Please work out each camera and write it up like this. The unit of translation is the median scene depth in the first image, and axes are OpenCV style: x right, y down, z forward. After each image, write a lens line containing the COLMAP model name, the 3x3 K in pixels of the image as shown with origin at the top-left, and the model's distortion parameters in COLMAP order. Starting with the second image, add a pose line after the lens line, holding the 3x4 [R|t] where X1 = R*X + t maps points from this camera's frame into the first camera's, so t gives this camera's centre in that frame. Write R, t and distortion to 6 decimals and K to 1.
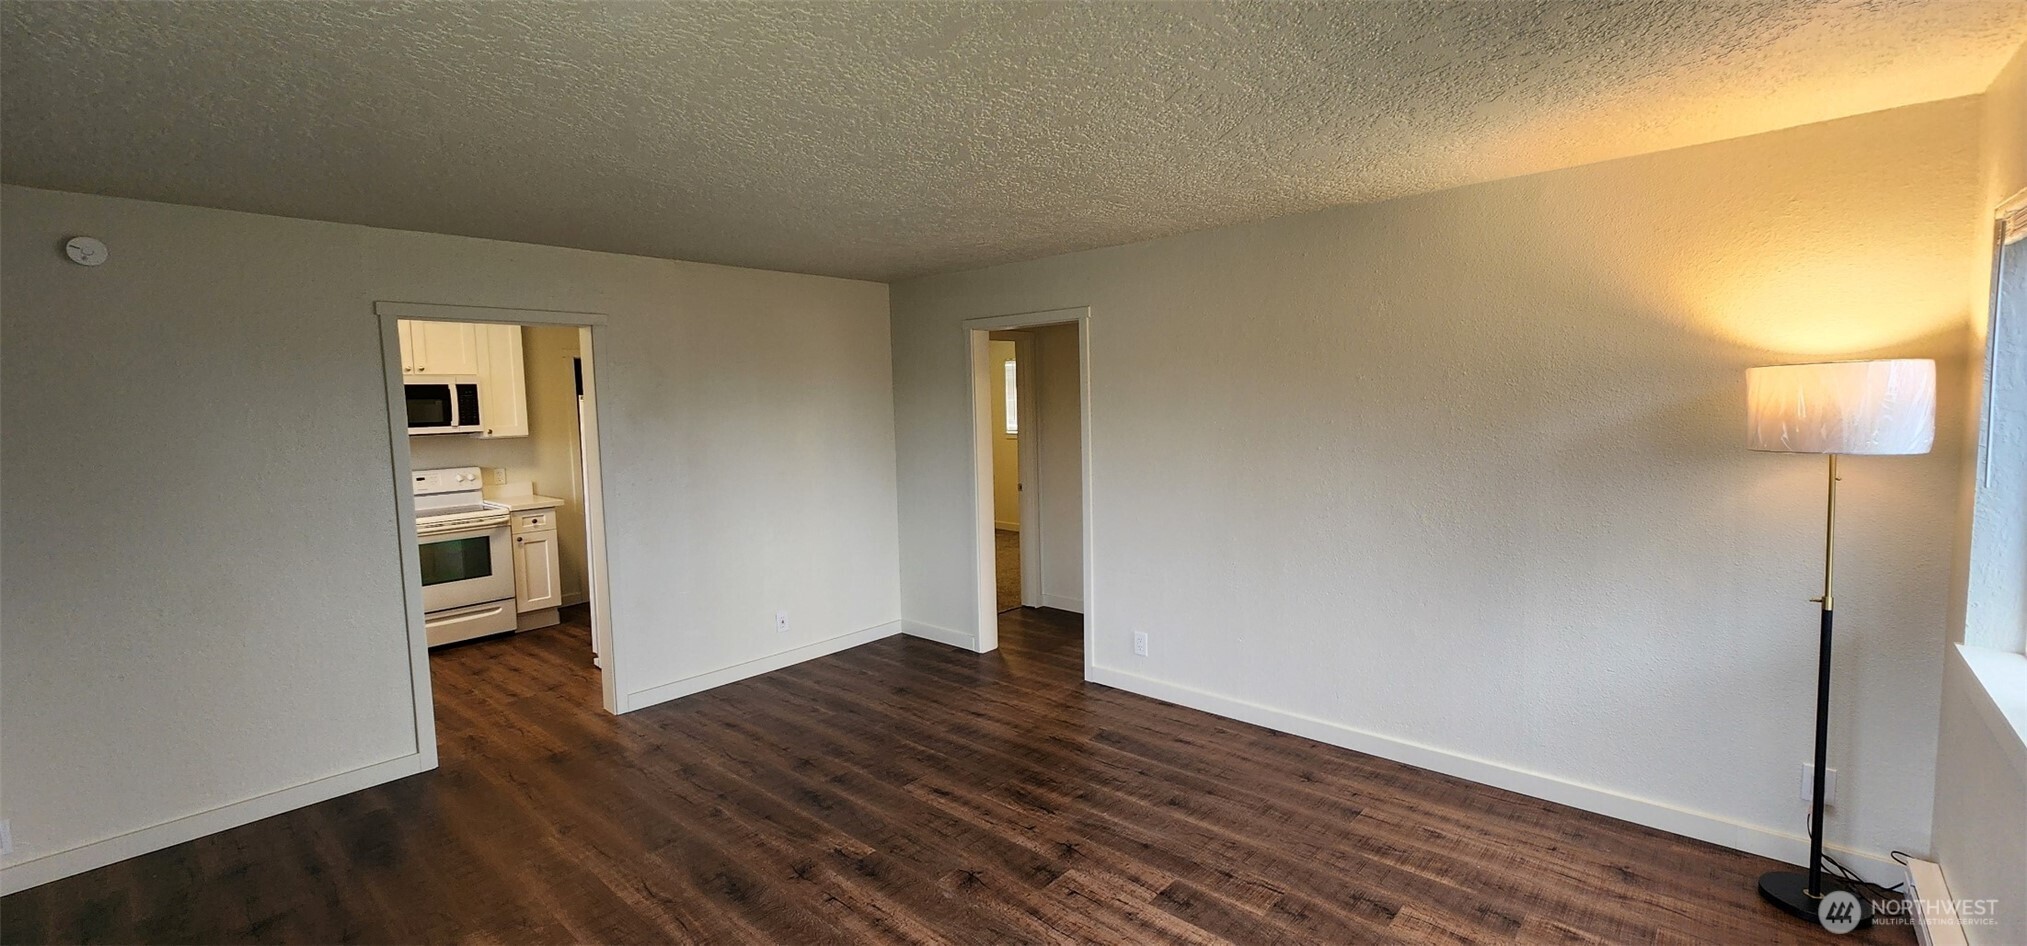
lens RADIAL K [[823.4, 0, 1021.6], [0, 823.4, 457.6], [0, 0, 1]] dist [0.001327, 0.000058]
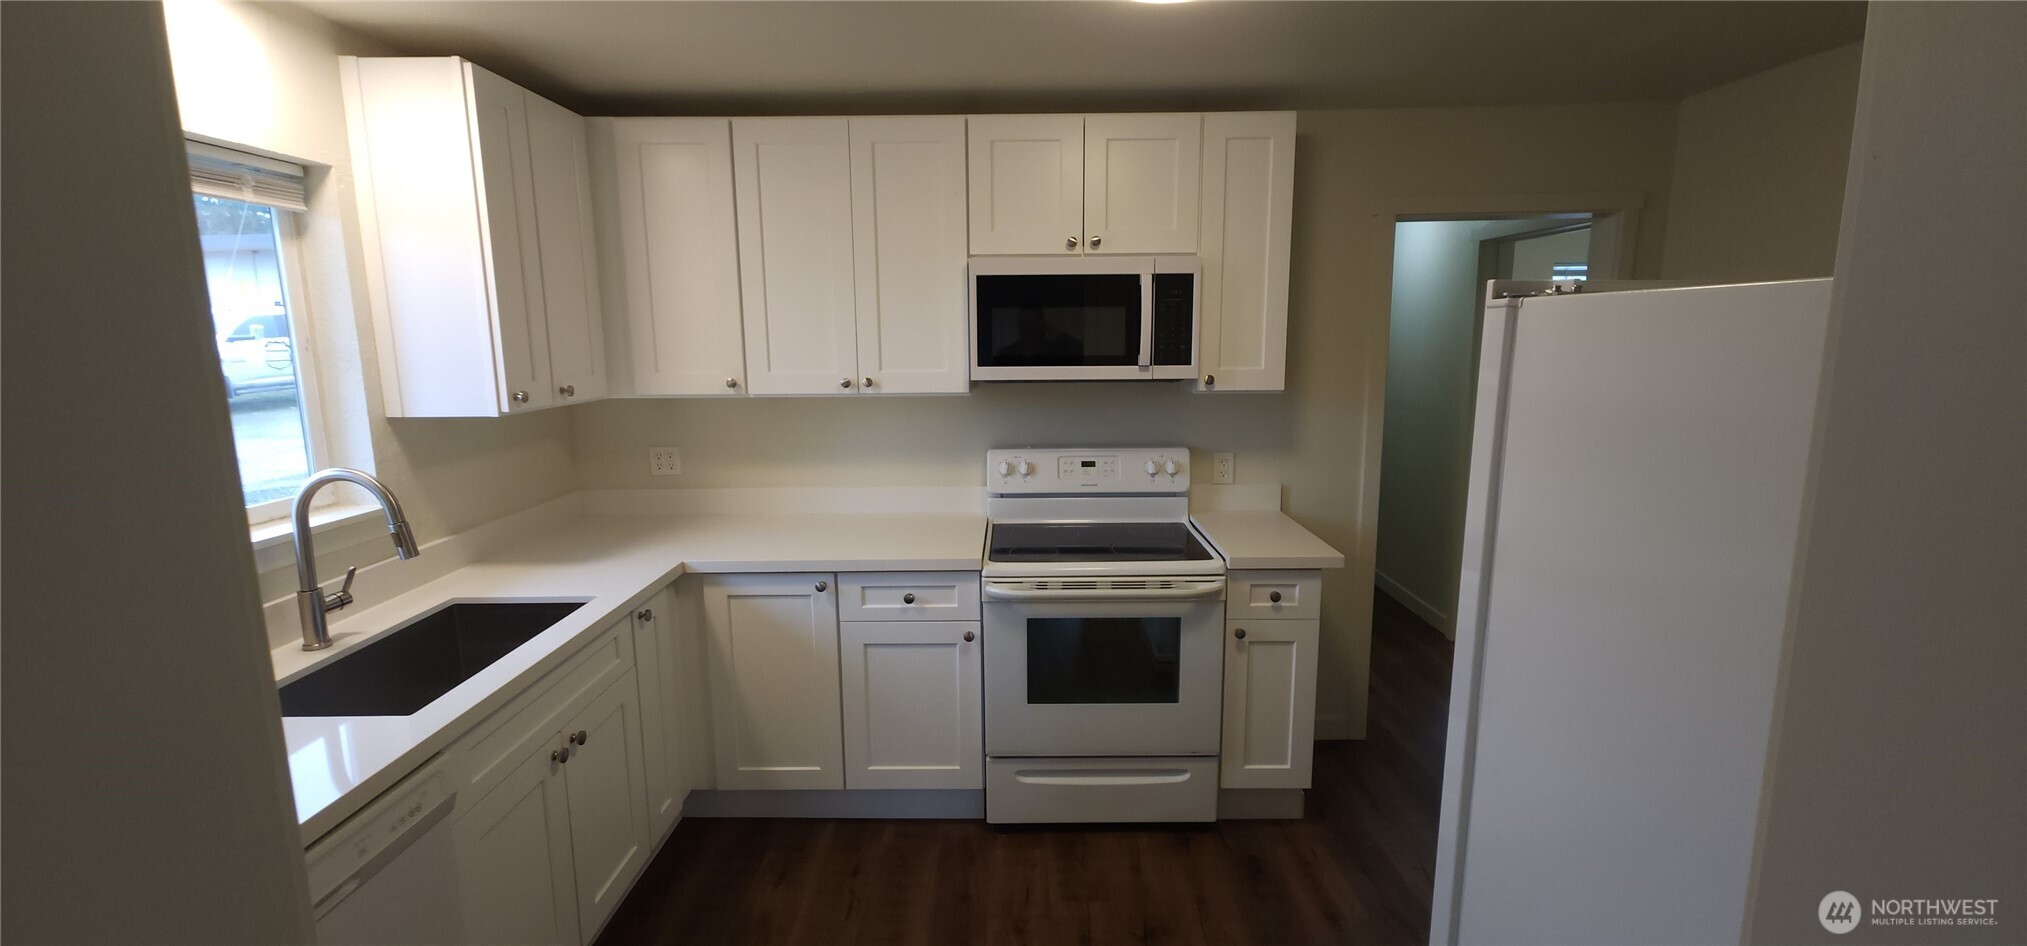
lens RADIAL K [[824.0, 0, 1016.9], [0, 824.0, 462.4], [0, 0, 1]] dist [0.007103, -0.001211]
pose [[0.657065, 0.141452, -0.740443, -0.374986], [-0.067736, 0.989343, 0.128892, -0.038473], [0.750784, -0.034536, 0.659644, 0.623868]]
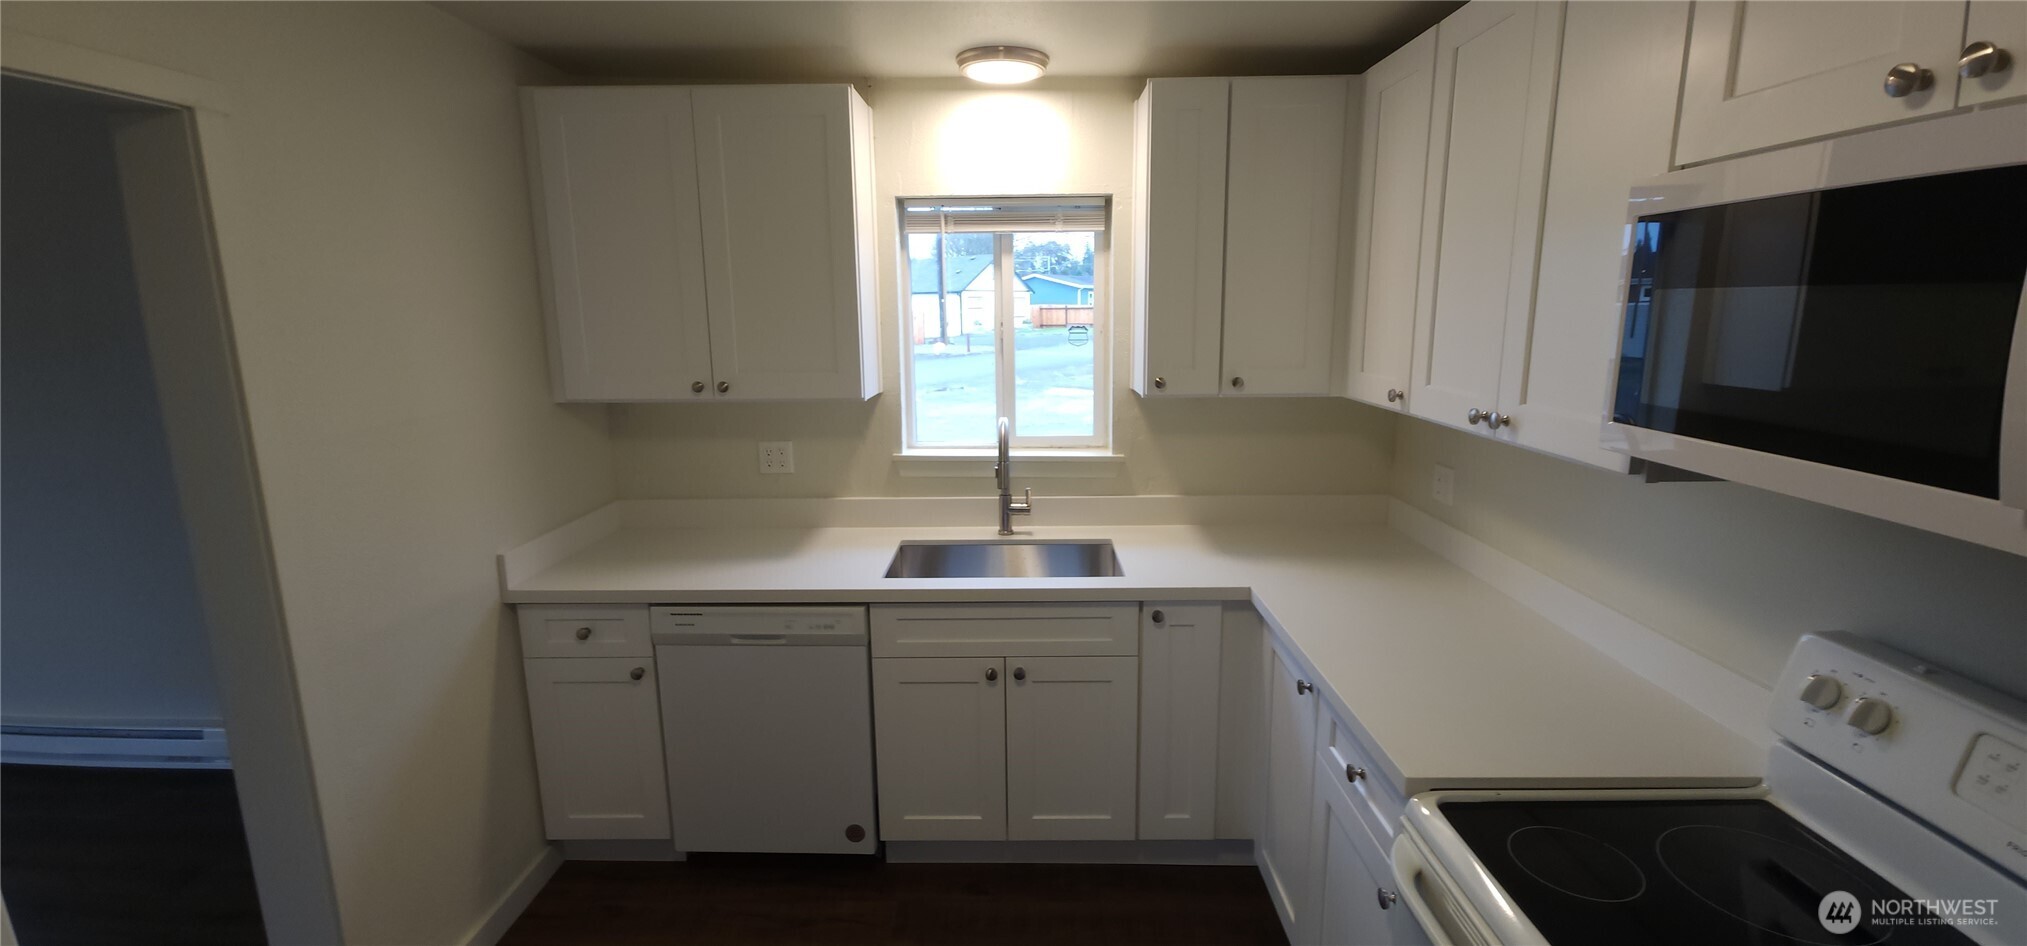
lens RADIAL K [[824.0, 0, 1014.6], [0, 824.0, 463.8], [0, 0, 1]] dist [0.007103, -0.001211]
pose [[-0.760163, 0.154320, -0.631140, -0.488417], [-0.021469, 0.964888, 0.261784, -0.071308], [0.649378, 0.212549, -0.730159, 0.967323]]
